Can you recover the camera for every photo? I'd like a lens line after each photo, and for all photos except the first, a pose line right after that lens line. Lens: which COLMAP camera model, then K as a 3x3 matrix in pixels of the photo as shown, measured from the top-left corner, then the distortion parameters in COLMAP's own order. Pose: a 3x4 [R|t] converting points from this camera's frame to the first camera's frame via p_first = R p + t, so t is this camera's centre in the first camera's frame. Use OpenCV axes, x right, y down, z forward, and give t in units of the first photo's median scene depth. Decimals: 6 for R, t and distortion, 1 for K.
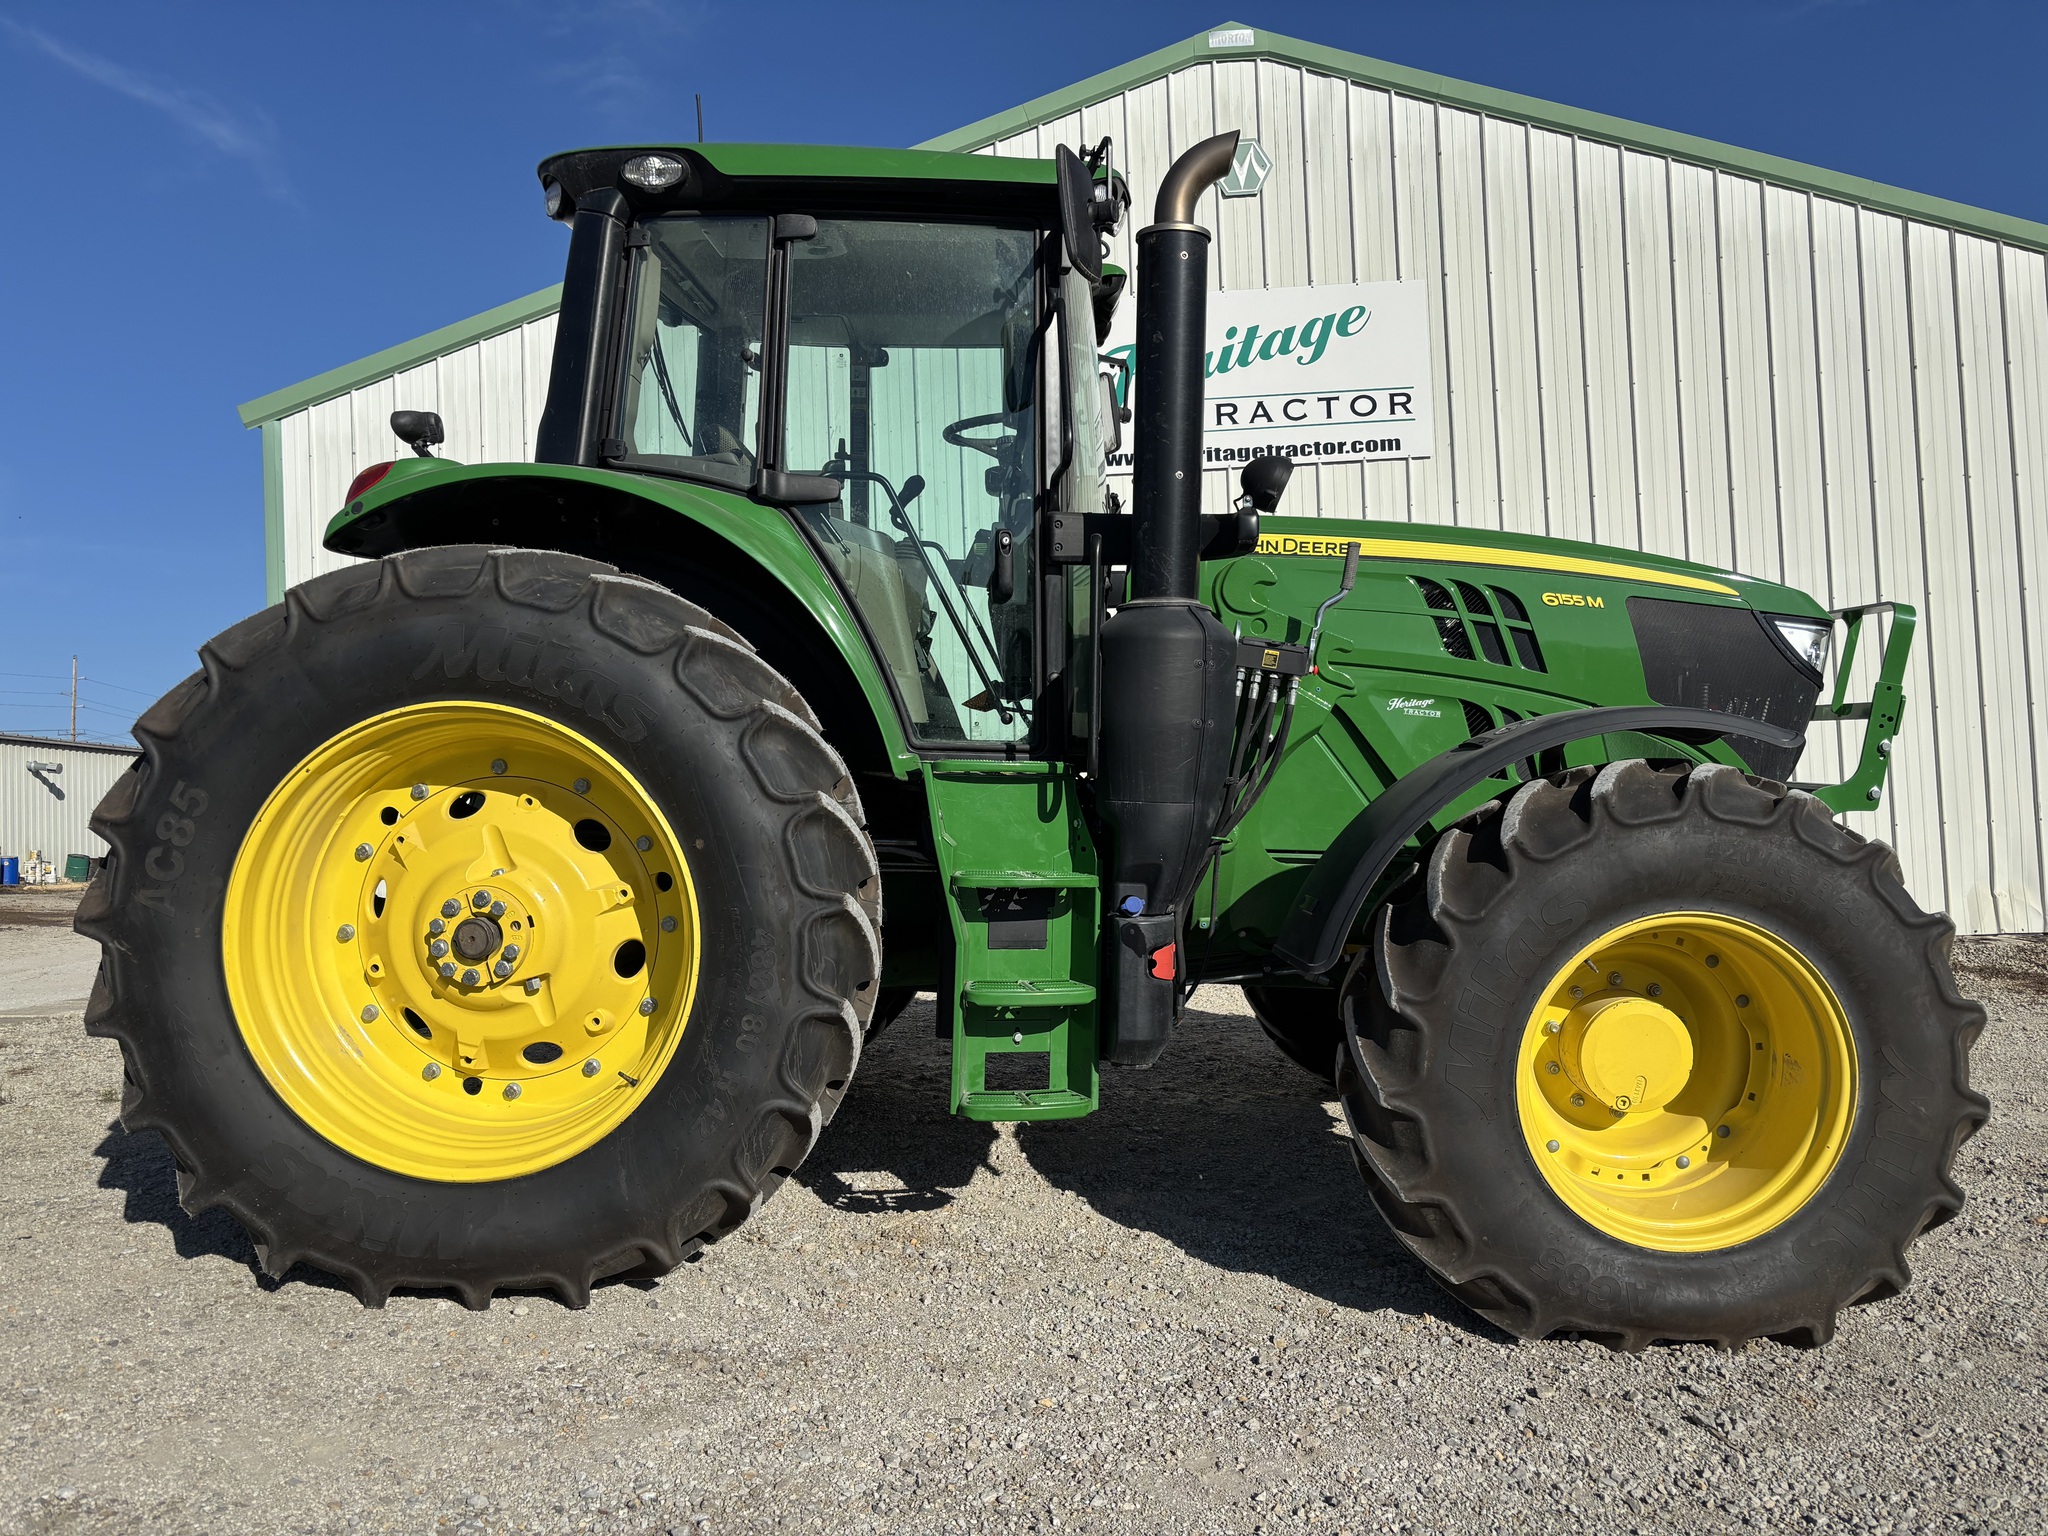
lens RADIAL K [[1542.5, 0, 1038.3], [0, 1542.5, 779.1], [0, 0, 1]] dist [0.042624, -0.056522]
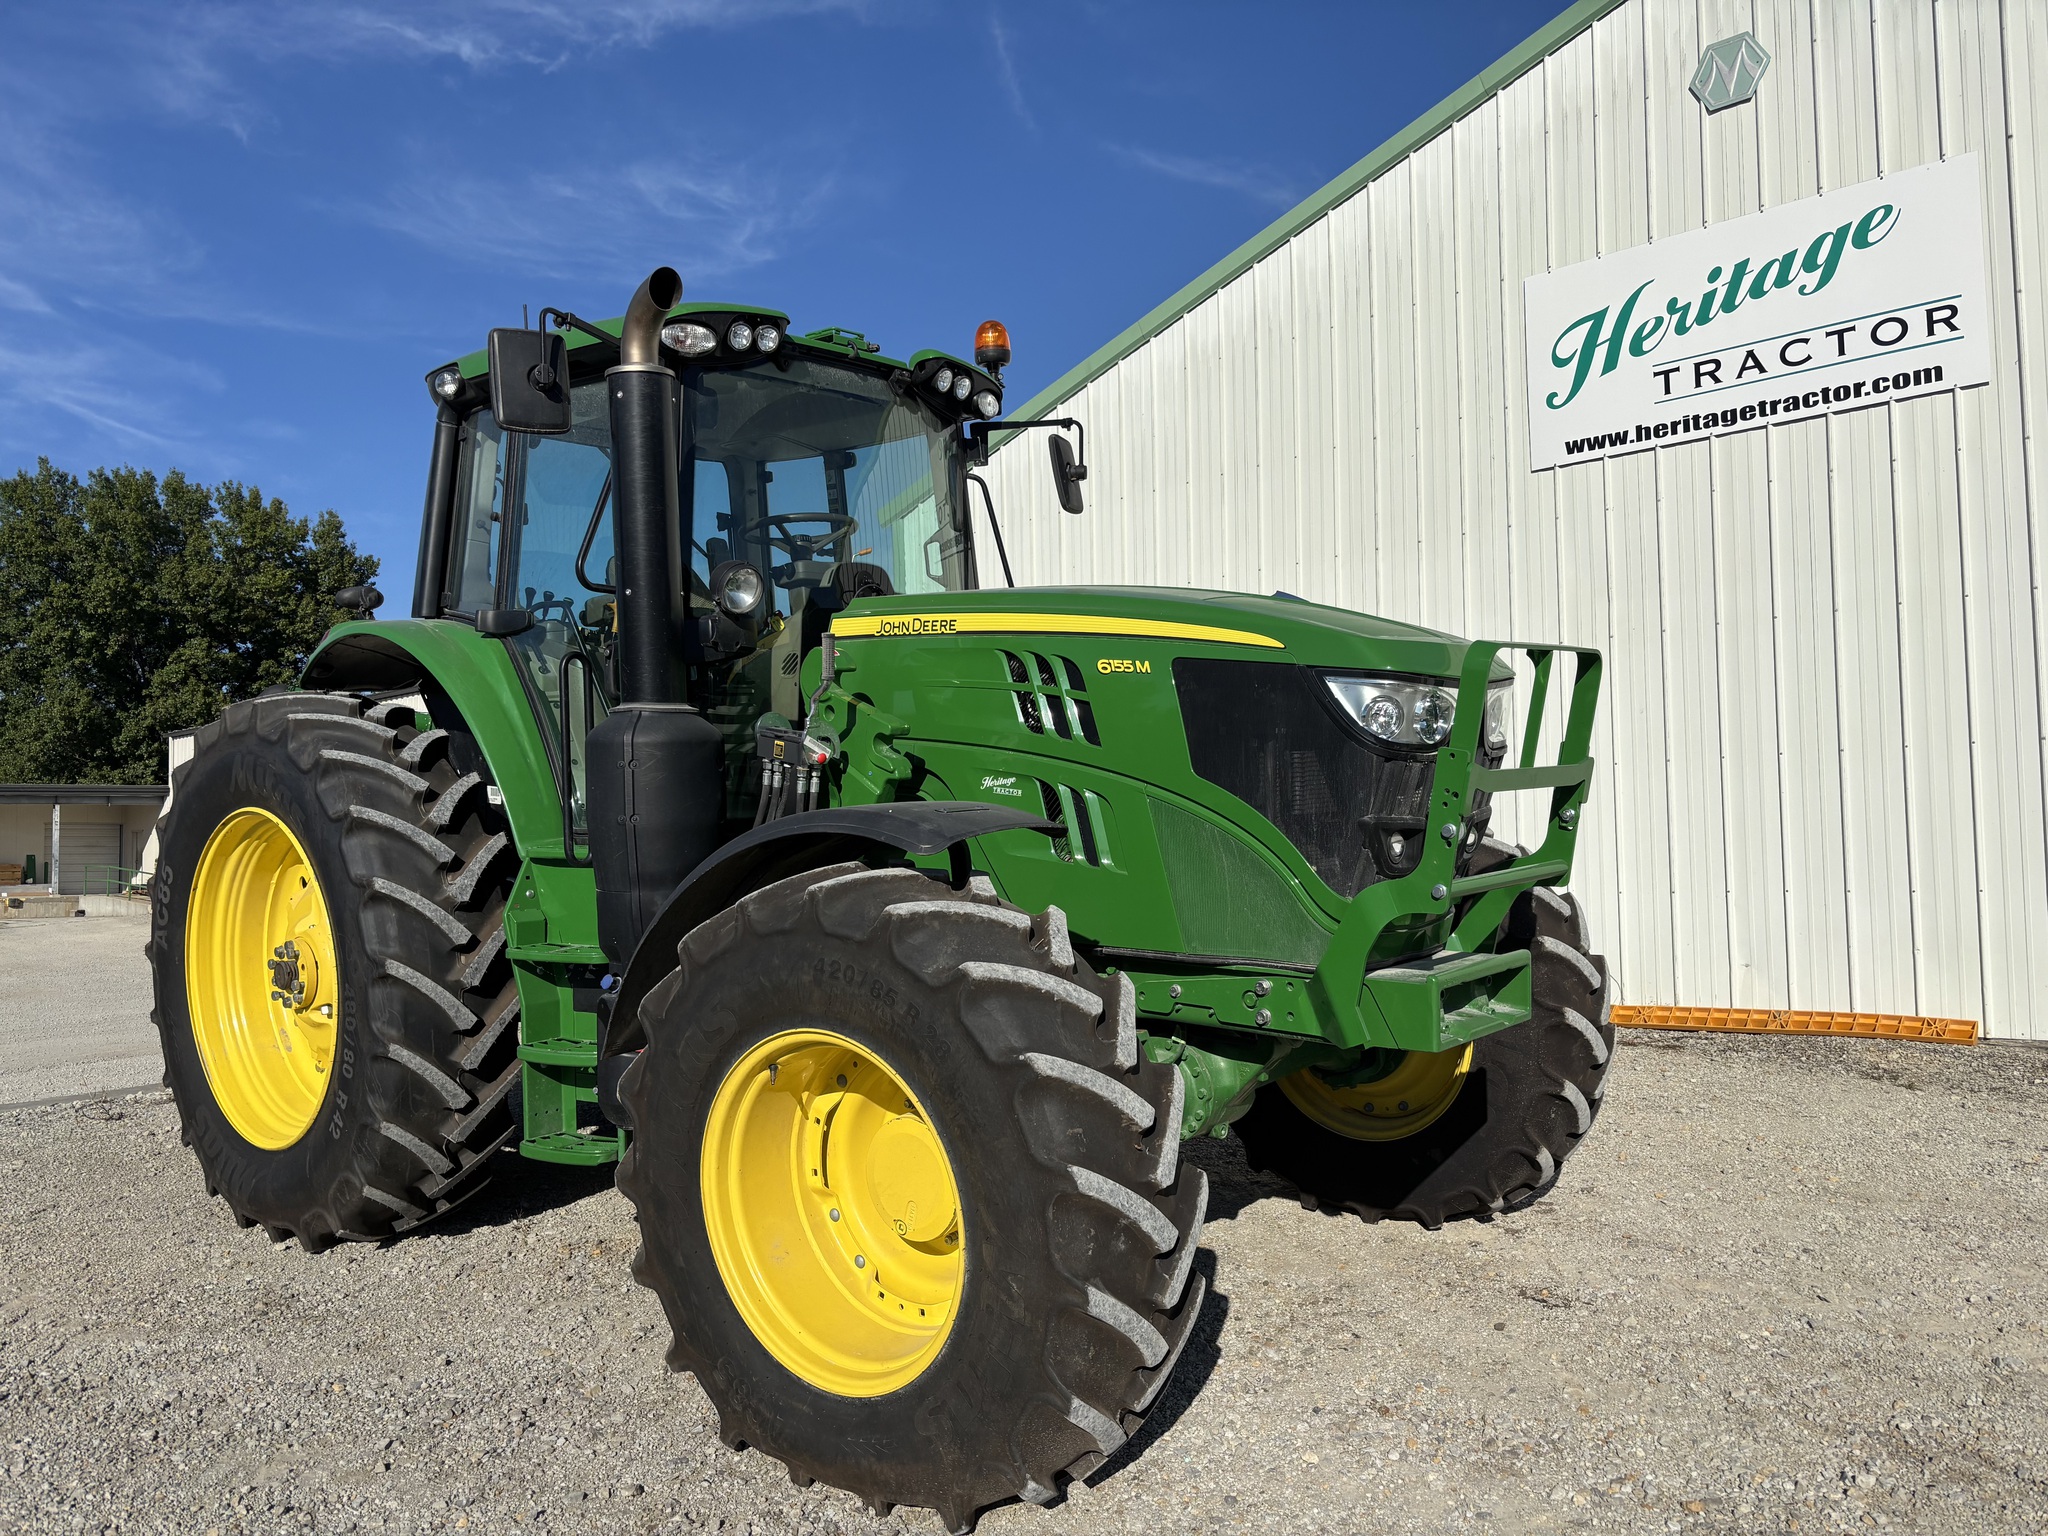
lens RADIAL K [[1542.5, 0, 1018.1], [0, 1542.5, 785.0], [0, 0, 1]] dist [0.042624, -0.056522]
pose [[0.782196, -0.014770, -0.622858, 0.351588], [0.018143, 0.999835, -0.000925, -0.019268], [0.622769, -0.010577, 0.782335, 0.108819]]
